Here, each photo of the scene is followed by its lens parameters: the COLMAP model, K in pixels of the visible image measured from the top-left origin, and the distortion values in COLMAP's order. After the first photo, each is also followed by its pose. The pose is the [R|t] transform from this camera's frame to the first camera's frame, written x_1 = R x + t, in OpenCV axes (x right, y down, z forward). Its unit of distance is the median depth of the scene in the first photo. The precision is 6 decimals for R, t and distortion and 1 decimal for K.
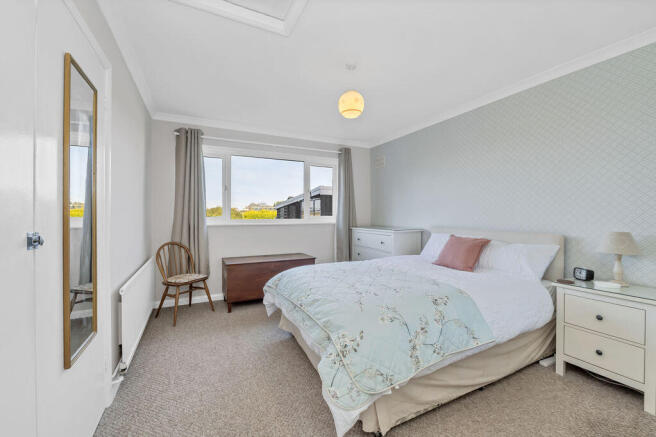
lens RADIAL K [[263.7, 0, 330.3], [0, 263.7, 221.7], [0, 0, 1]] dist [-0.007704, -0.000441]
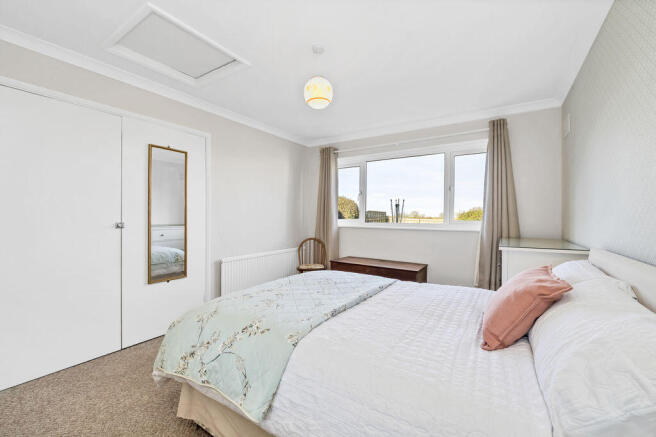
lens RADIAL K [[272.5, 0, 328.0], [0, 272.5, 218.5], [0, 0, 1]] dist [-0.001678, -0.000146]
pose [[0.499310, 0.012905, -0.866327, 0.568932], [-0.035379, 0.999359, -0.005504, -0.013093], [0.865701, 0.033398, 0.499446, 0.364336]]
